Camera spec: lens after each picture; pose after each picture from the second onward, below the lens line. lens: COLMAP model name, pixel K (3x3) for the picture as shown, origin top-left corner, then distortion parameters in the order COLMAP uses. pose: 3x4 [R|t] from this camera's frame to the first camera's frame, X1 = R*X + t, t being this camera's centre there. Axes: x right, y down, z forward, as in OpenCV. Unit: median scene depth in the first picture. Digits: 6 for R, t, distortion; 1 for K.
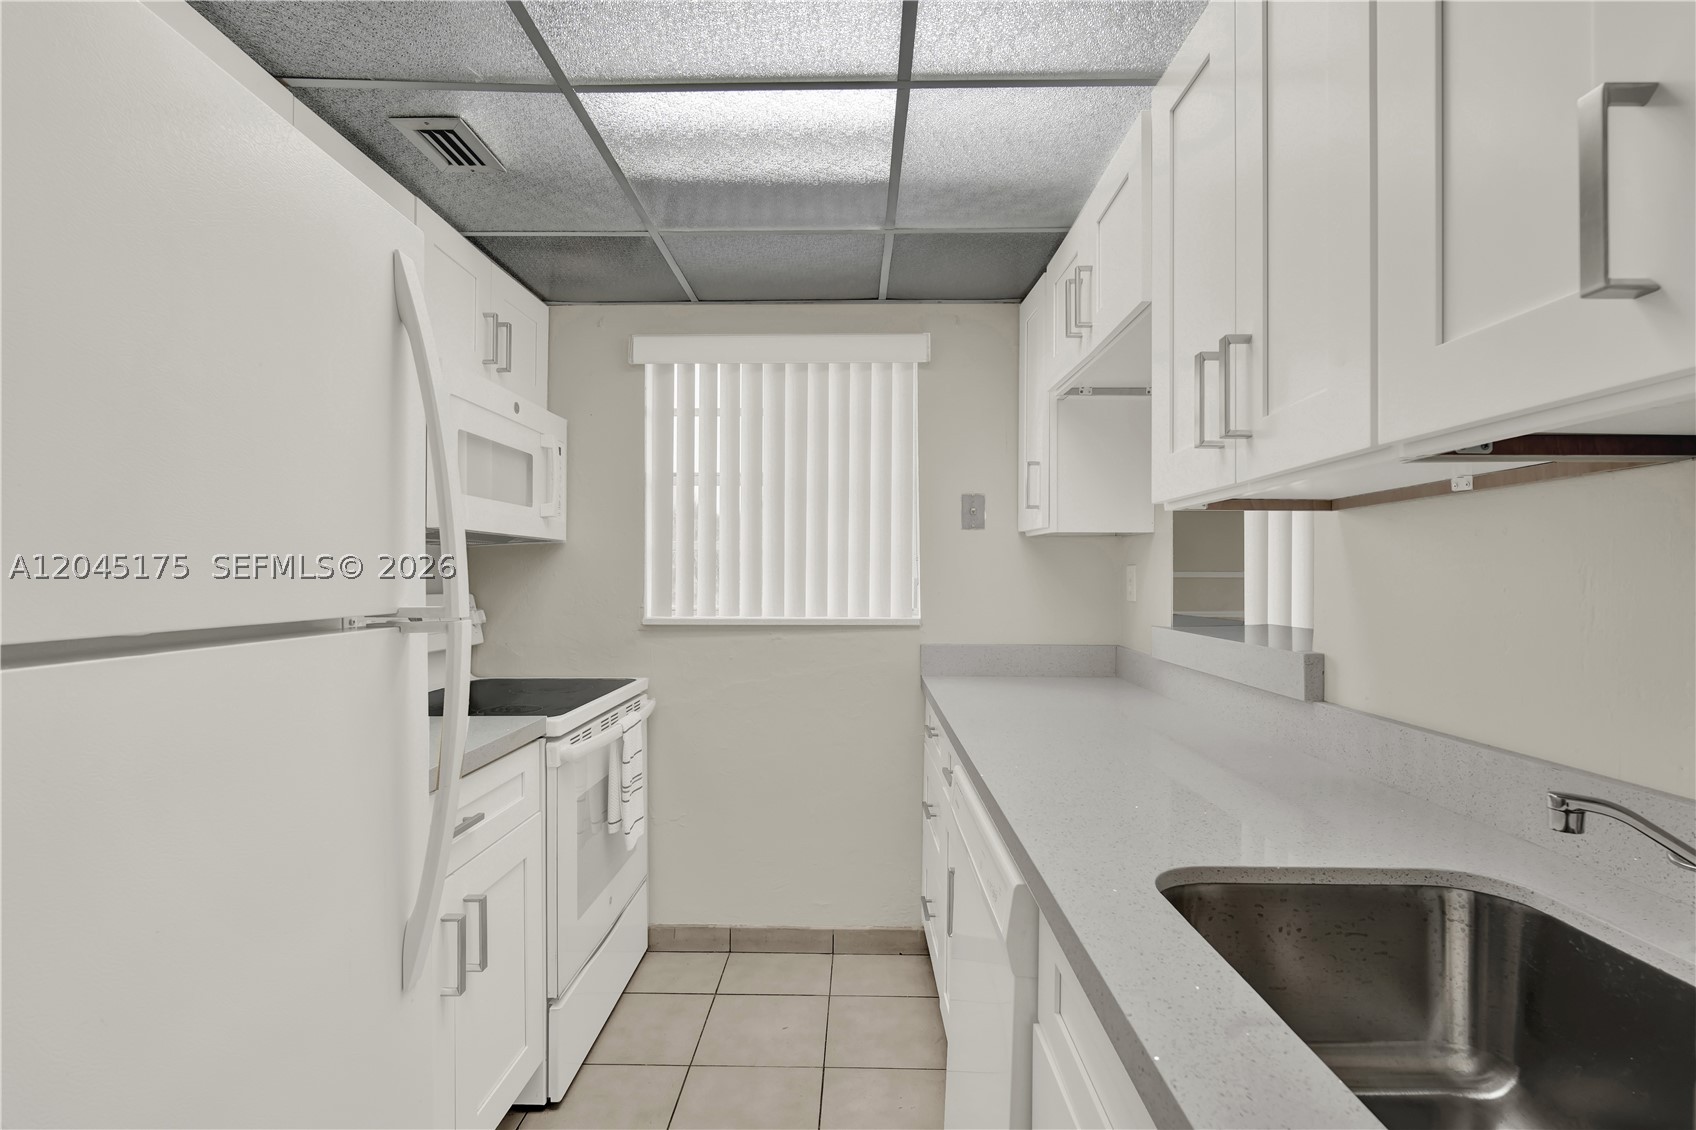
lens RADIAL K [[750.3, 0, 844.5], [0, 750.3, 579.0], [0, 0, 1]] dist [-0.010204, 0.000042]
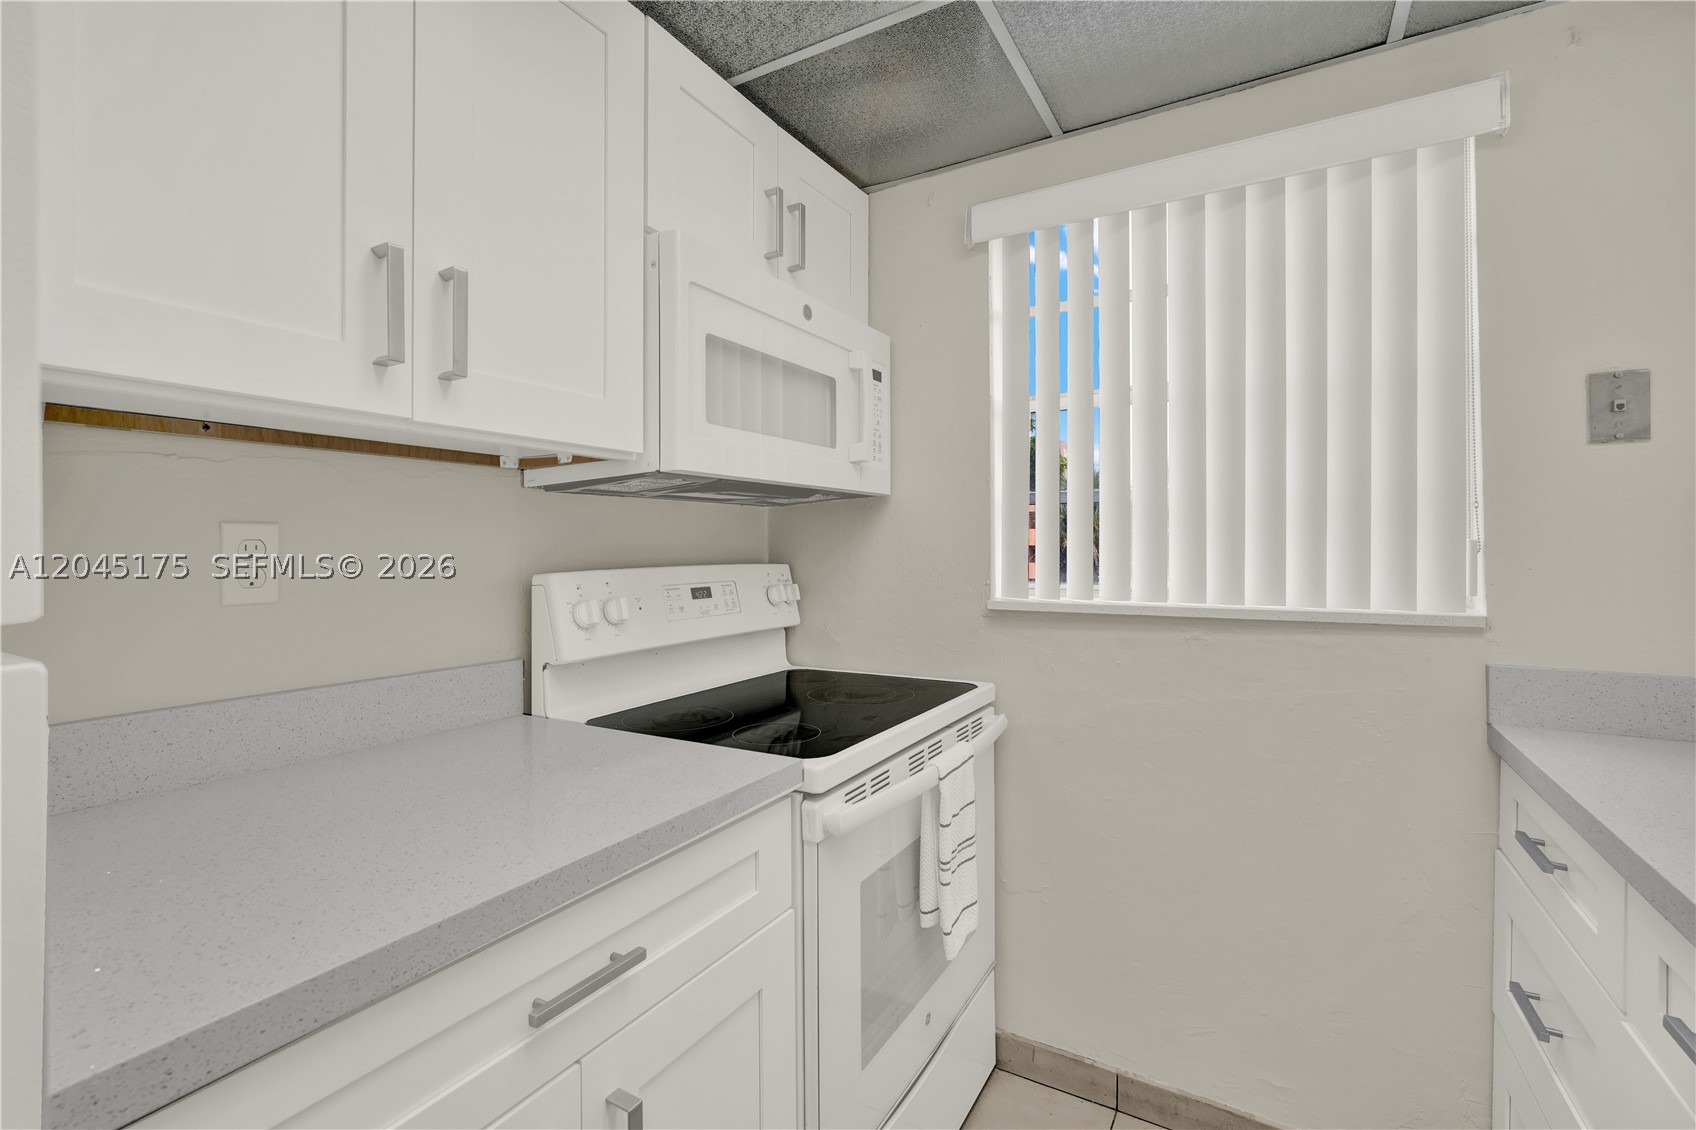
lens RADIAL K [[762.0, 0, 849.4], [0, 762.0, 543.1], [0, 0, 1]] dist [-0.012990, 0.000035]
pose [[0.873827, -0.006199, -0.486197, -0.036938], [0.003240, 0.999971, -0.006926, 0.003492], [0.486226, 0.004476, 0.873822, 0.345332]]
